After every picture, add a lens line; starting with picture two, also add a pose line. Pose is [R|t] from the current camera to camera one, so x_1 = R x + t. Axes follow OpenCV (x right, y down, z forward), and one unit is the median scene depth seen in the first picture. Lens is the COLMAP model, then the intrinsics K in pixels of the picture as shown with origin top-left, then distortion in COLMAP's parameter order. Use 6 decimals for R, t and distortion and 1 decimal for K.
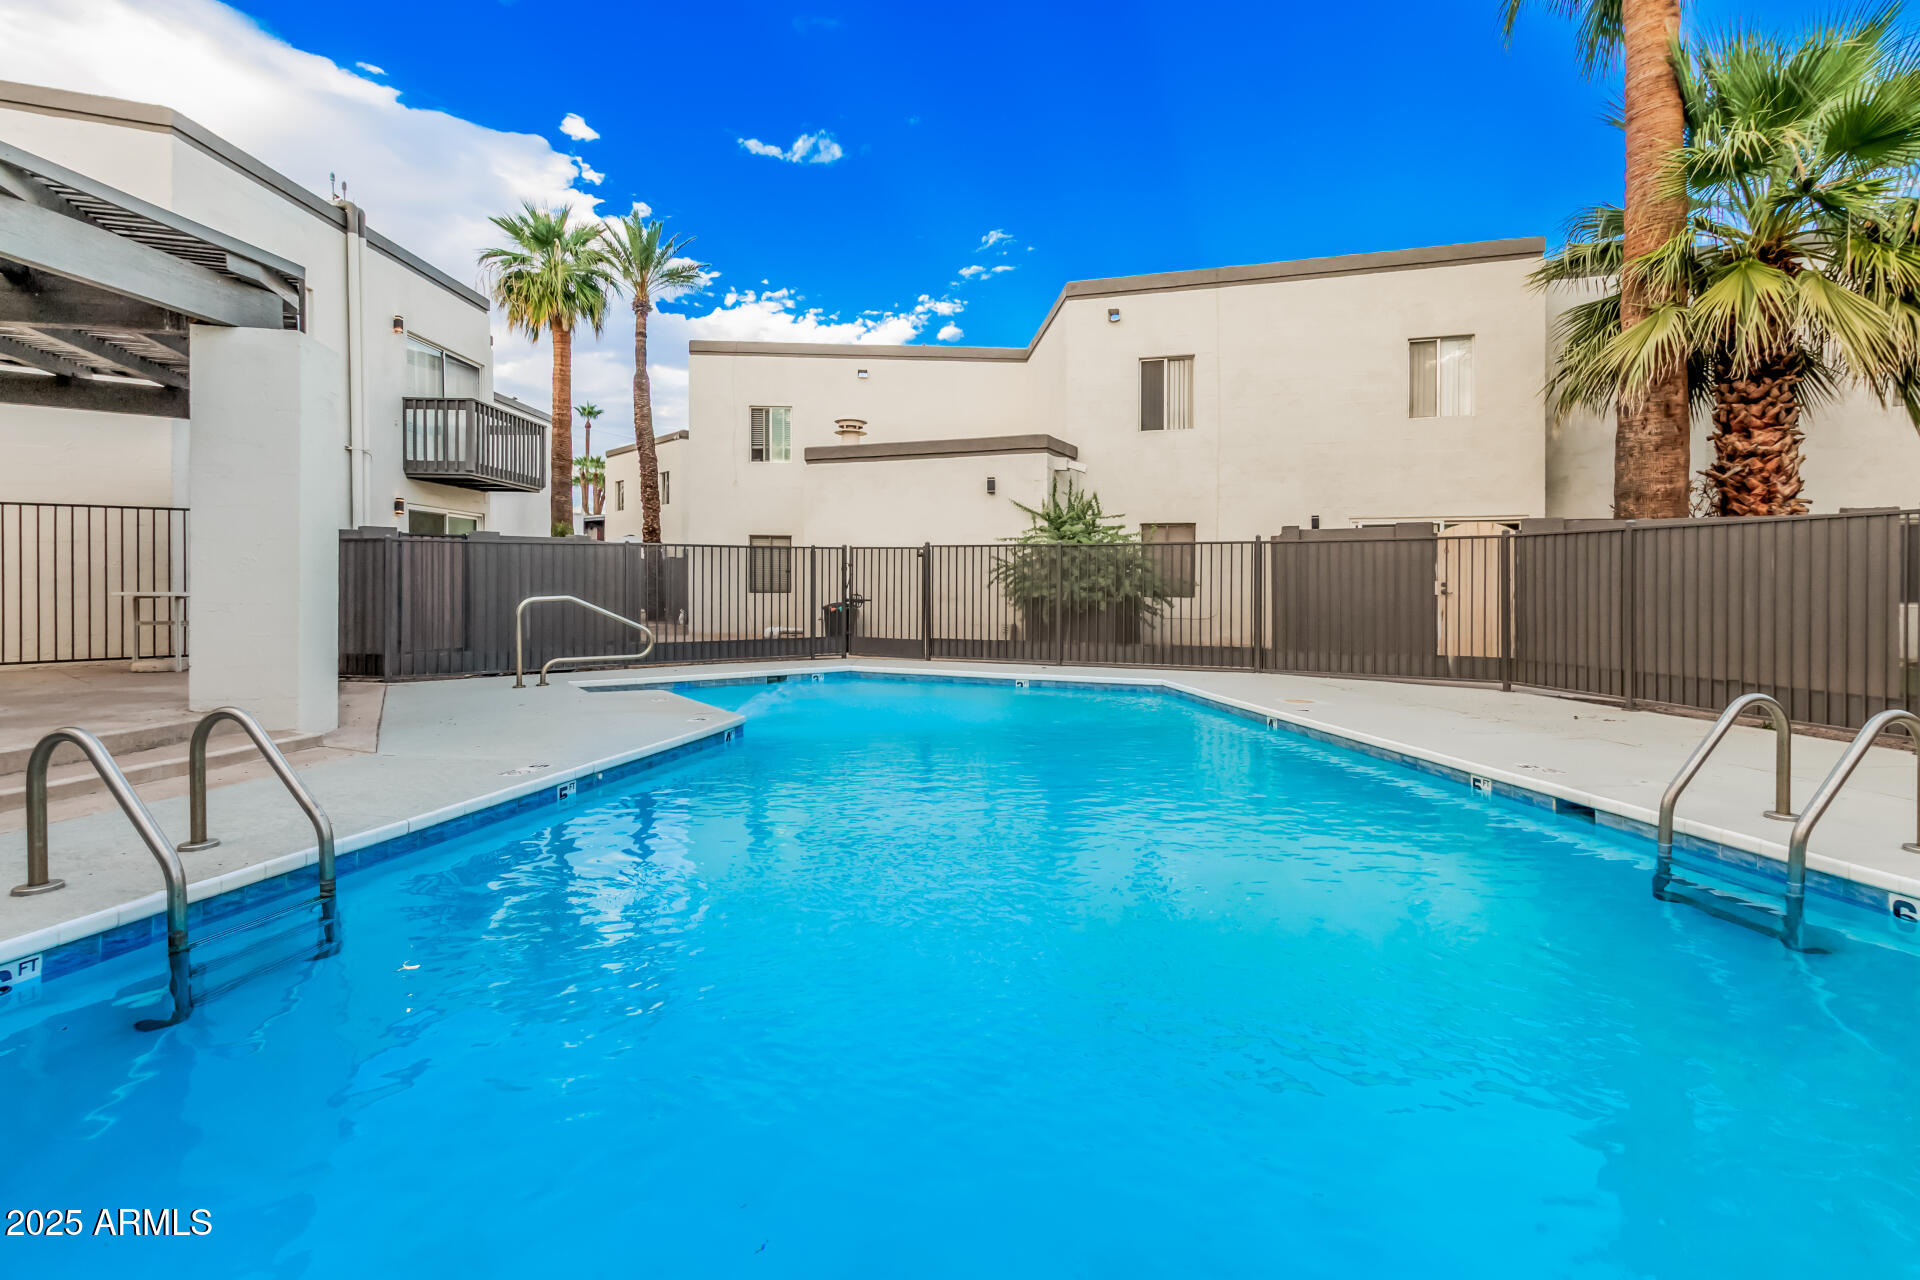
lens RADIAL K [[925.9, 0, 969.9], [0, 925.9, 584.8], [0, 0, 1]] dist [-0.000032, -0.000213]
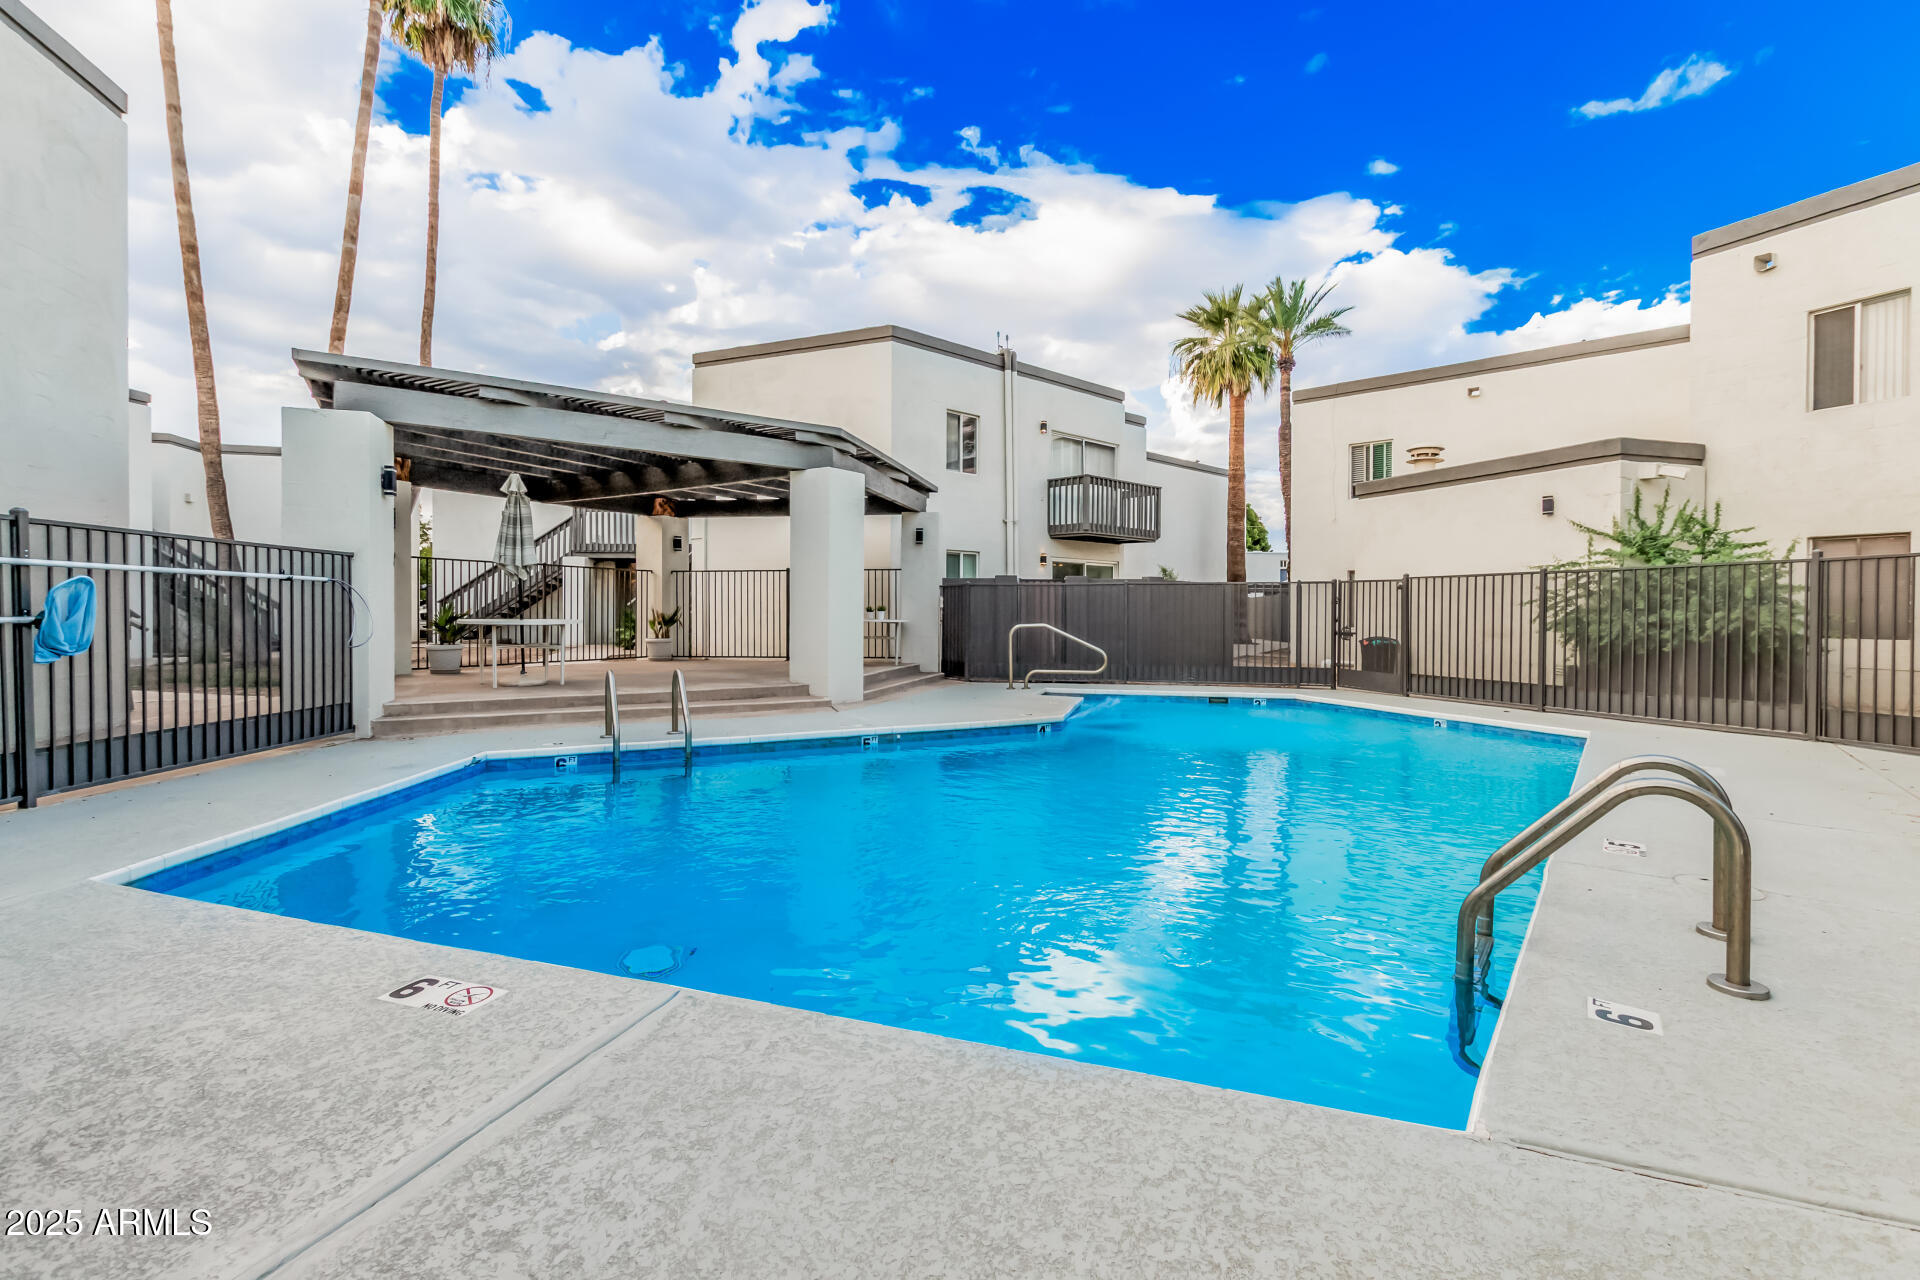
lens RADIAL K [[890.7, 0, 969.8], [0, 890.7, 615.3], [0, 0, 1]] dist [0.031956, 0.000103]
pose [[0.685388, 0.001159, -0.728177, 0.263622], [-0.005207, 0.999981, -0.003309, 0.001972], [0.728160, 0.006060, 0.685381, 0.018678]]
